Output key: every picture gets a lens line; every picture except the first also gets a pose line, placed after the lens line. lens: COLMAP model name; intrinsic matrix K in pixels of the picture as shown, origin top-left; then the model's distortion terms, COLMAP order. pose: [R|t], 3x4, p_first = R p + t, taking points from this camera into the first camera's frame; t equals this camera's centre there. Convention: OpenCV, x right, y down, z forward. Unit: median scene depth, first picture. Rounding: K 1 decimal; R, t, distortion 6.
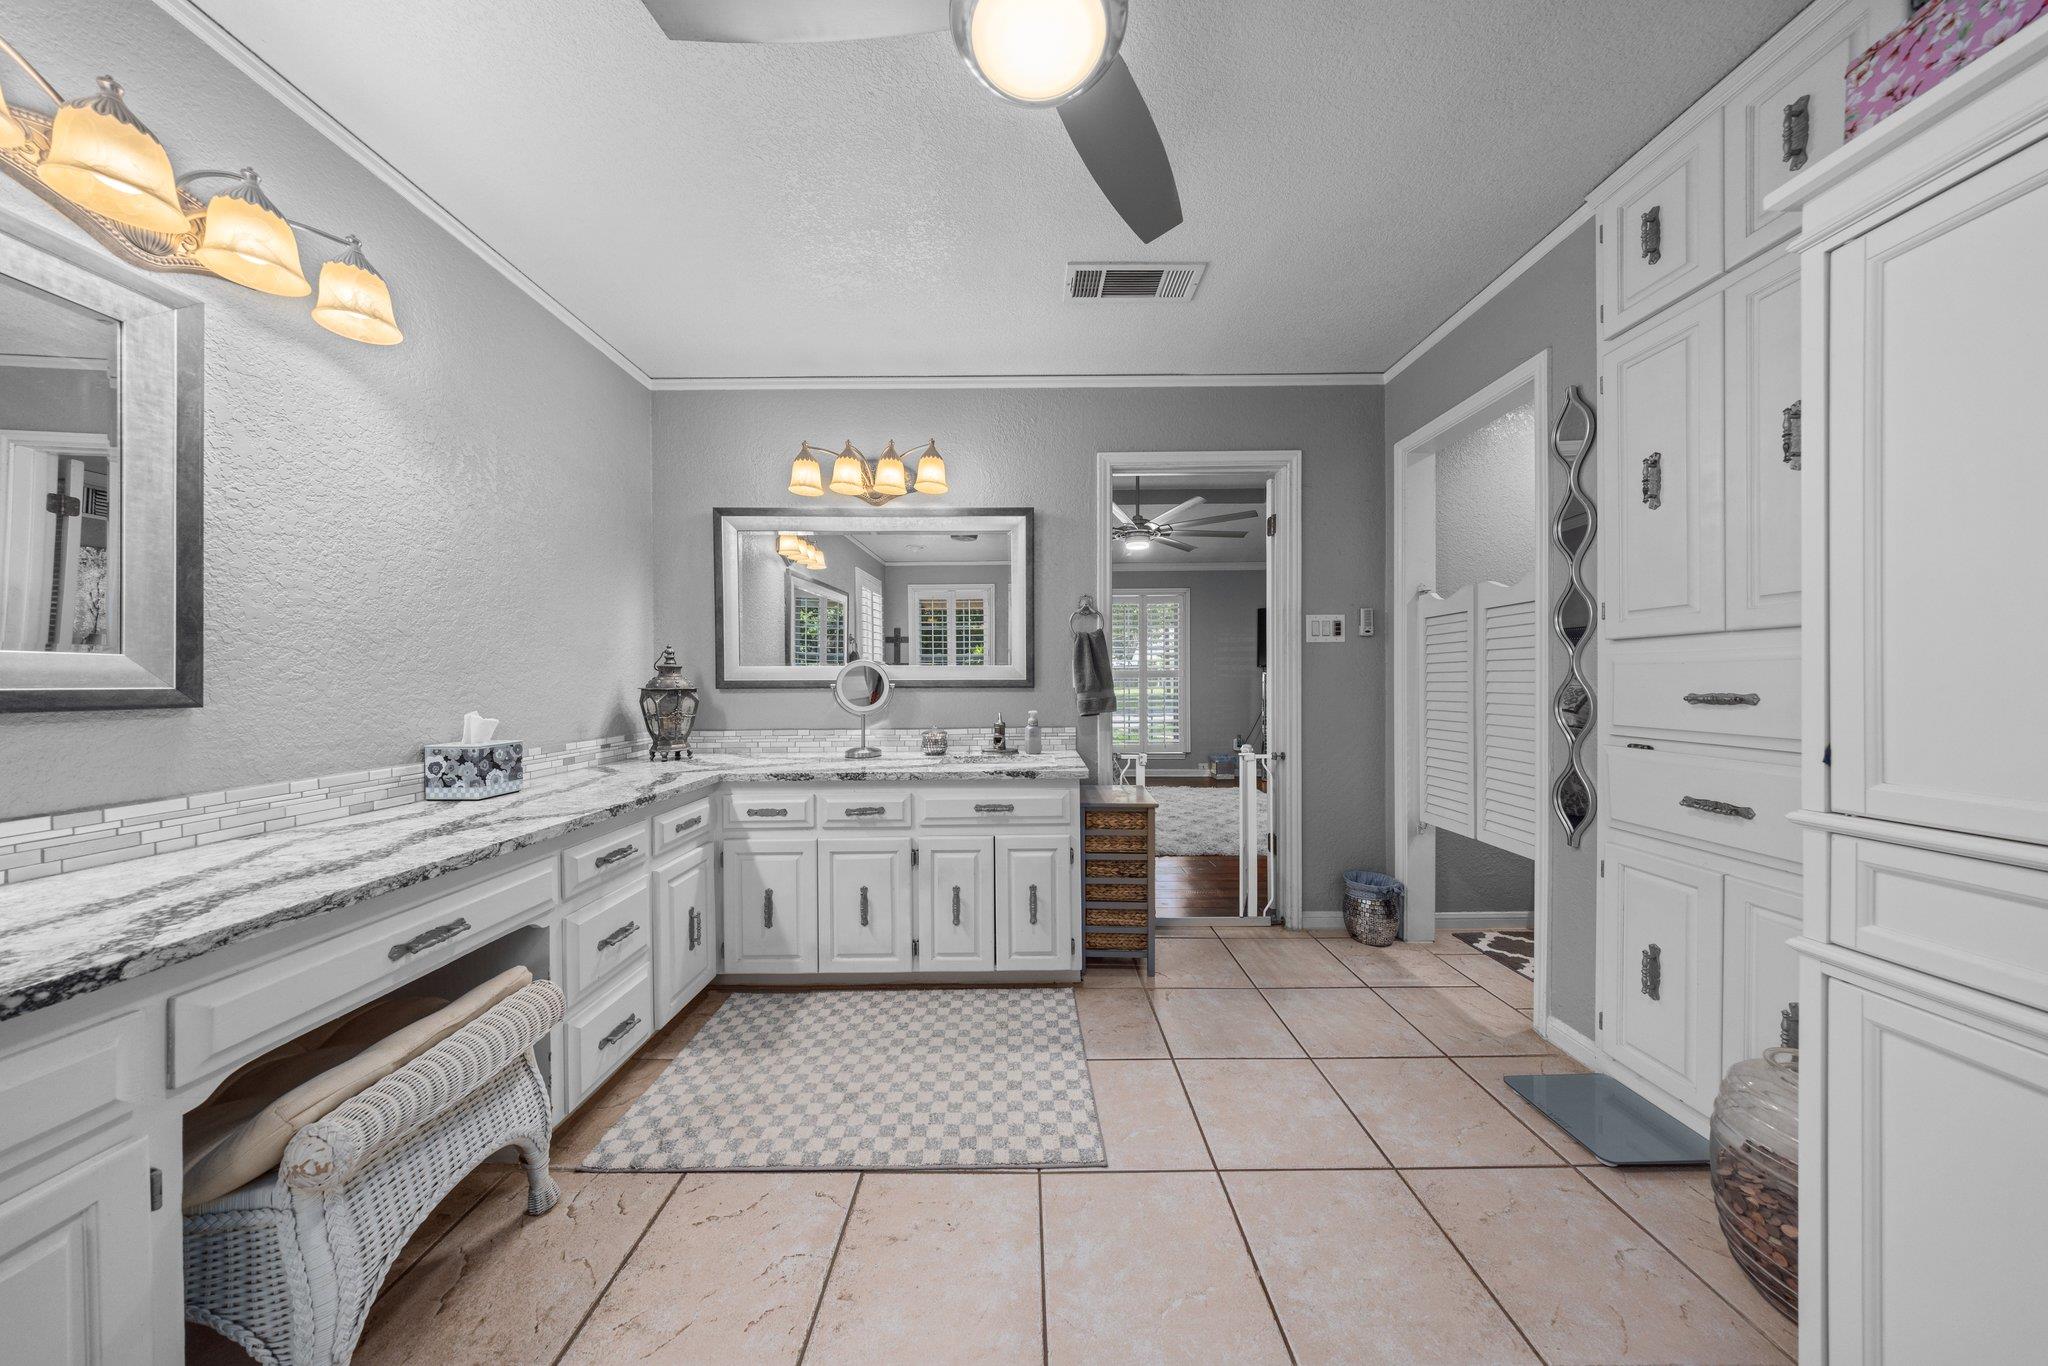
lens RADIAL K [[603.4, 0, 1020.9], [0, 603.4, 676.2], [0, 0, 1]] dist [-0.002002, 0.000036]
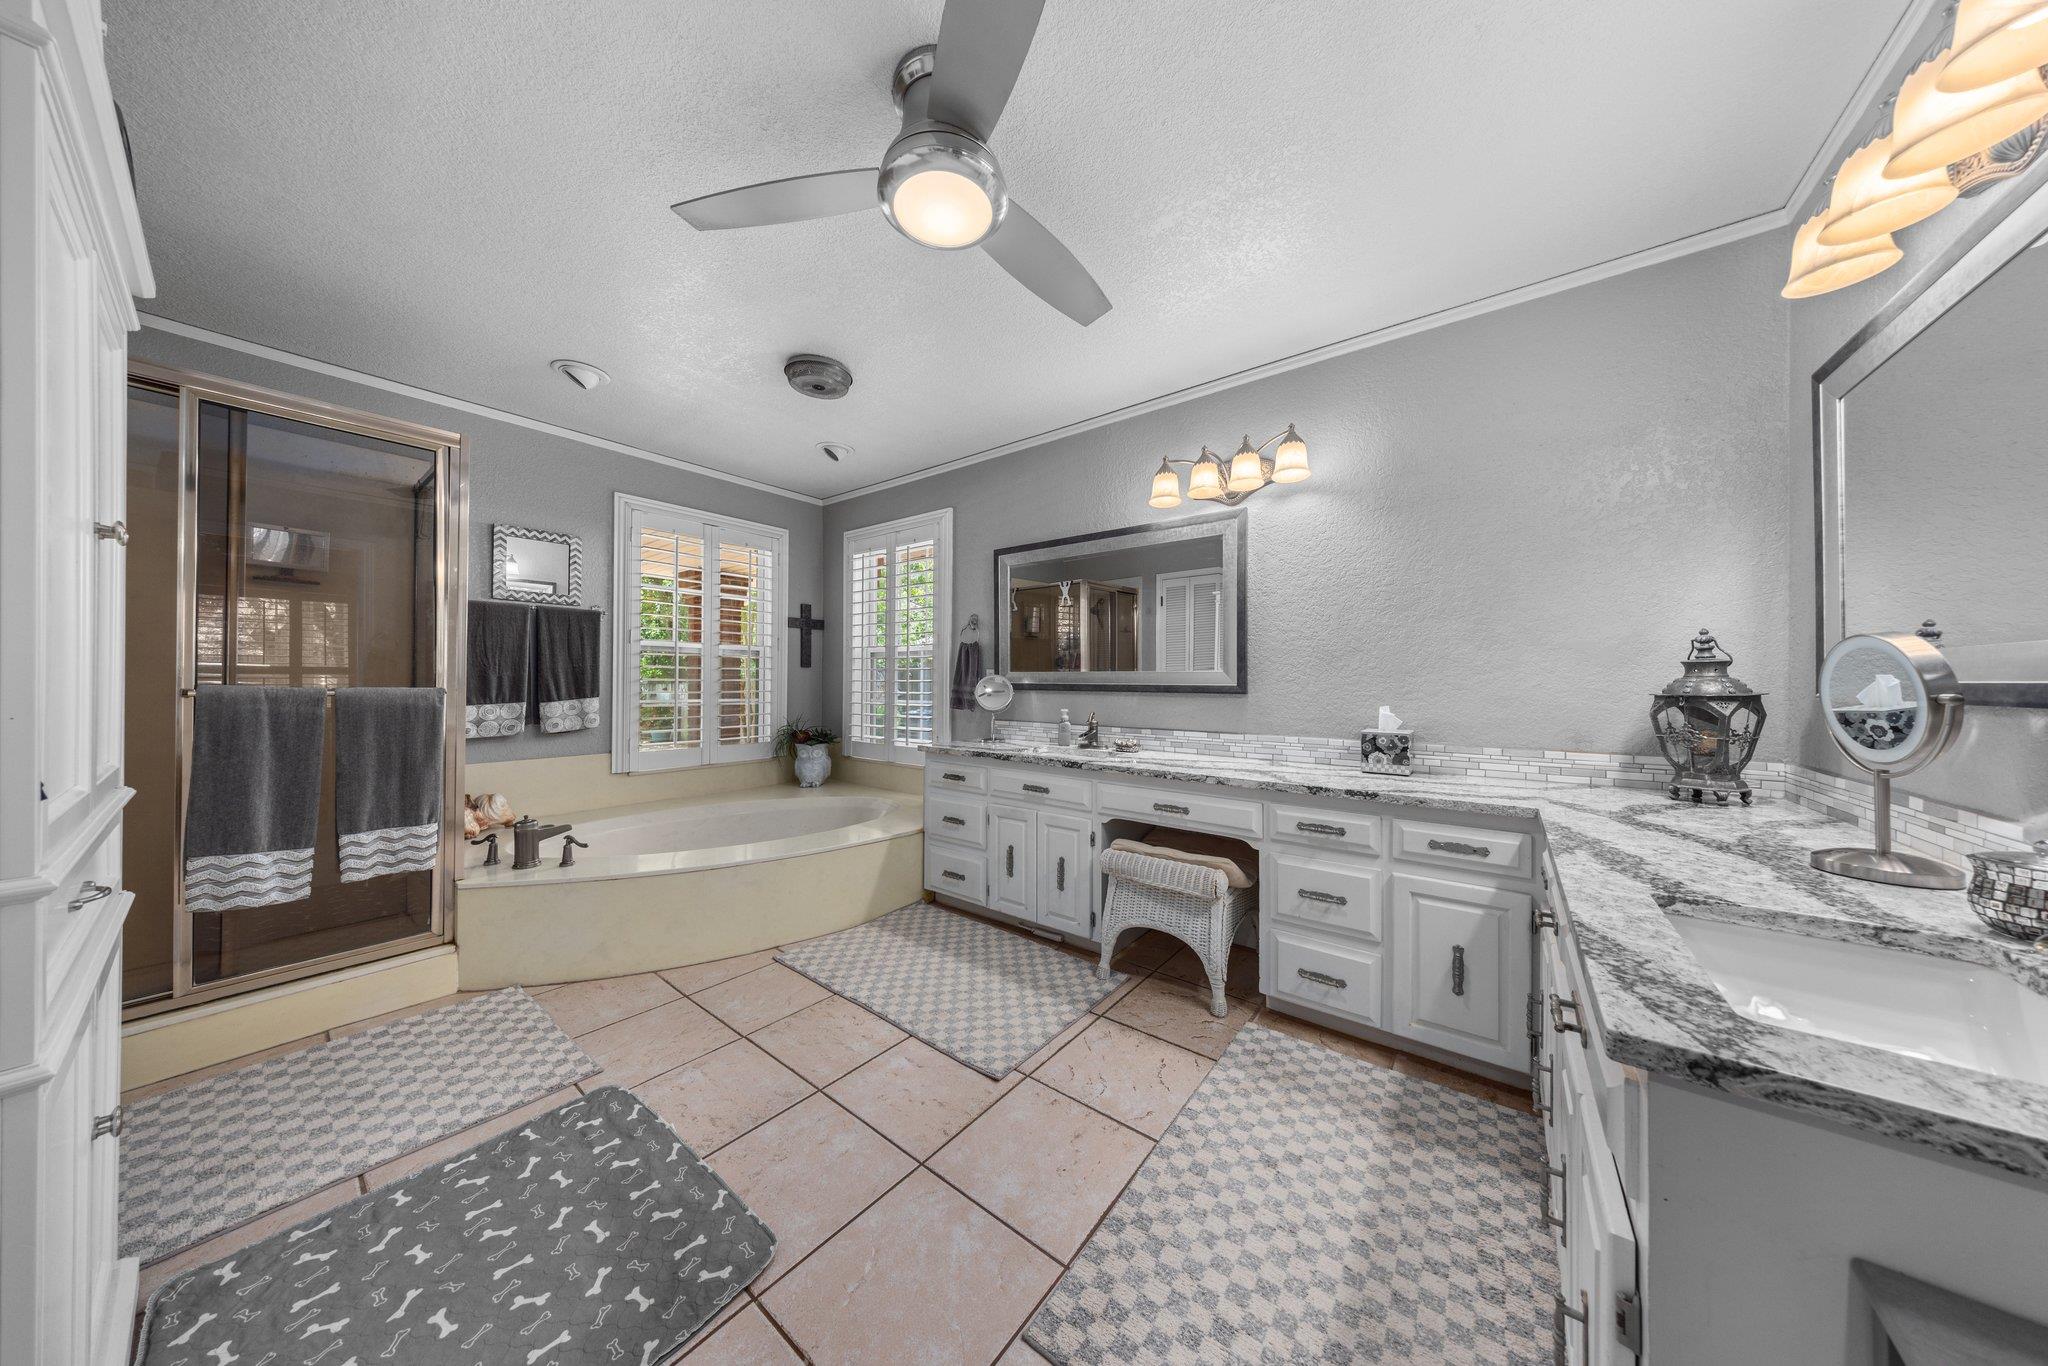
lens RADIAL K [[603.4, 0, 1020.9], [0, 603.4, 676.2], [0, 0, 1]] dist [-0.002002, 0.000036]
pose [[-0.609361, -0.008289, -0.792850, 0.599148], [0.001123, 0.999935, -0.011317, 0.008599], [0.792892, -0.007787, -0.609312, 1.188650]]
